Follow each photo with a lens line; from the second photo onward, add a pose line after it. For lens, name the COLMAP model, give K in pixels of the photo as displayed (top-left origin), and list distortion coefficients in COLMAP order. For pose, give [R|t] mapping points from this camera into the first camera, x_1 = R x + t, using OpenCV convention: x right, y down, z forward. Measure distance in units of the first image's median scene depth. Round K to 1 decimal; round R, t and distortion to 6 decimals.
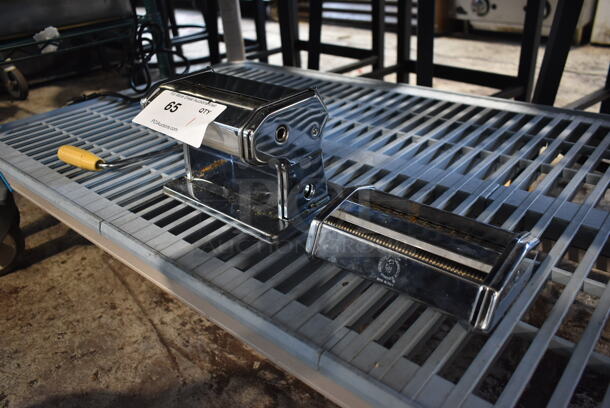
lens RADIAL K [[484.7, 0, 308.3], [0, 484.7, 203.9], [0, 0, 1]] dist [0.000207, 0.001870]
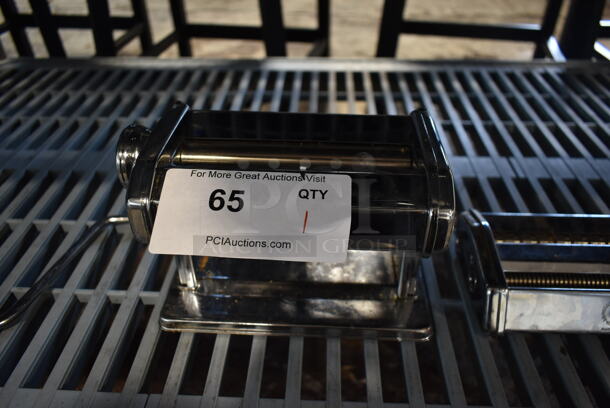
lens RADIAL K [[484.7, 0, 308.3], [0, 484.7, 203.9], [0, 0, 1]] dist [0.000207, 0.001870]
pose [[0.784753, -0.319814, 0.530926, -0.278576], [0.258573, 0.947421, 0.188505, -0.154406], [-0.563297, -0.010647, 0.826186, 0.285729]]
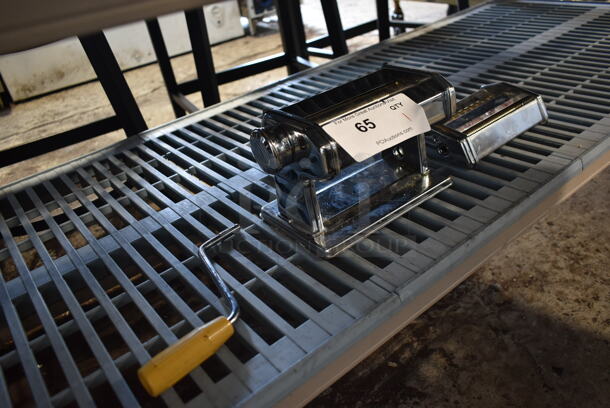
lens RADIAL K [[484.7, 0, 308.3], [0, 484.7, 203.9], [0, 0, 1]] dist [0.000207, 0.001870]
pose [[0.202483, -0.483640, 0.851524, -0.639628], [0.596698, 0.750409, 0.284321, -0.230871], [-0.776500, 0.450532, 0.440532, 0.423612]]
